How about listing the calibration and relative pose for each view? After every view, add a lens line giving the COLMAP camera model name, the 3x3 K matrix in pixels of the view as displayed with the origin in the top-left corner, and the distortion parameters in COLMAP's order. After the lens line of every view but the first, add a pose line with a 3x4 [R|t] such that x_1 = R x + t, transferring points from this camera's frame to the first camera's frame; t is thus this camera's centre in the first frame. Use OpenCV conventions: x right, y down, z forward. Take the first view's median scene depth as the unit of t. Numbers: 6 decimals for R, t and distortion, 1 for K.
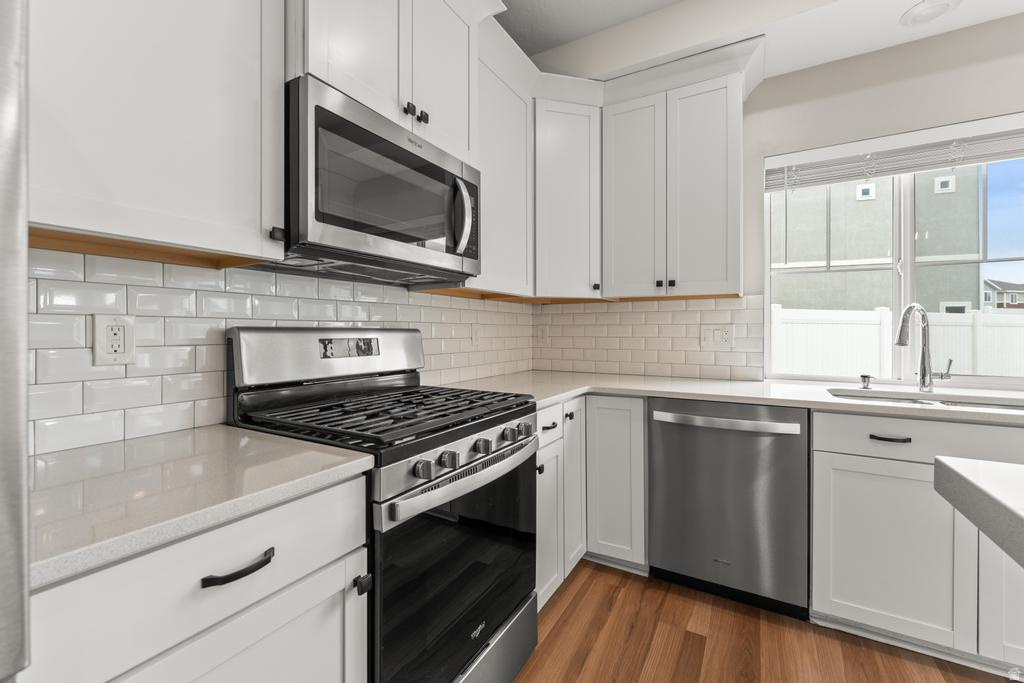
lens RADIAL K [[427.8, 0, 510.9], [0, 427.8, 331.3], [0, 0, 1]] dist [0.016974, 0.000418]
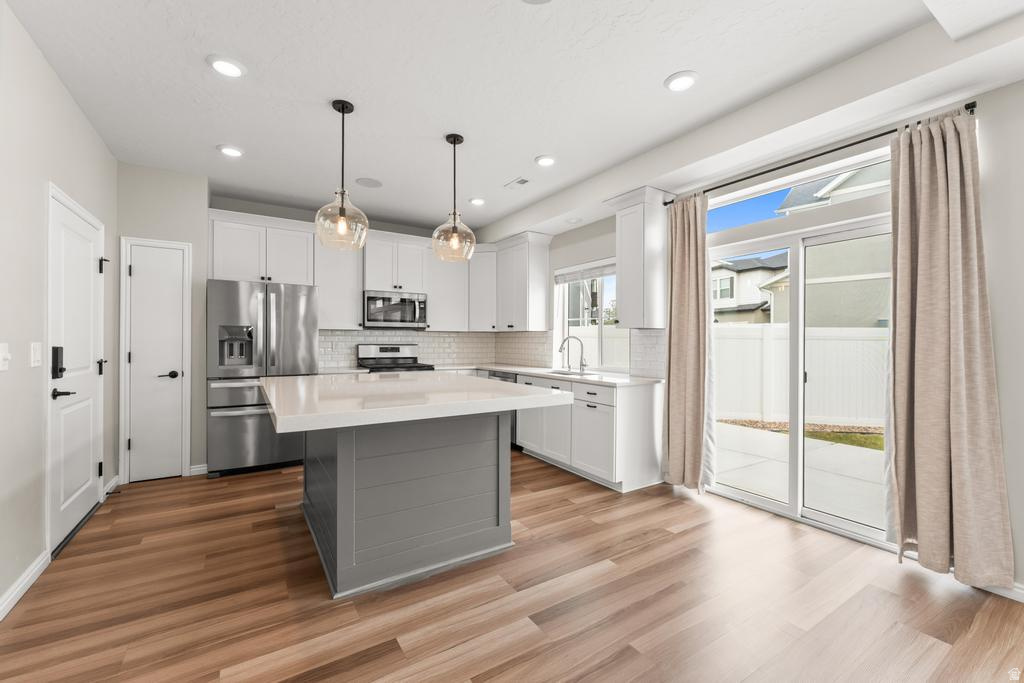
lens RADIAL K [[422.5, 0, 510.3], [0, 422.5, 341.5], [0, 0, 1]] dist [0.000086, 0.000003]
pose [[0.892021, 0.005981, -0.451954, 1.904112], [-0.006472, 0.999979, 0.000461, -0.033675], [0.451947, 0.002514, 0.892041, -1.502959]]
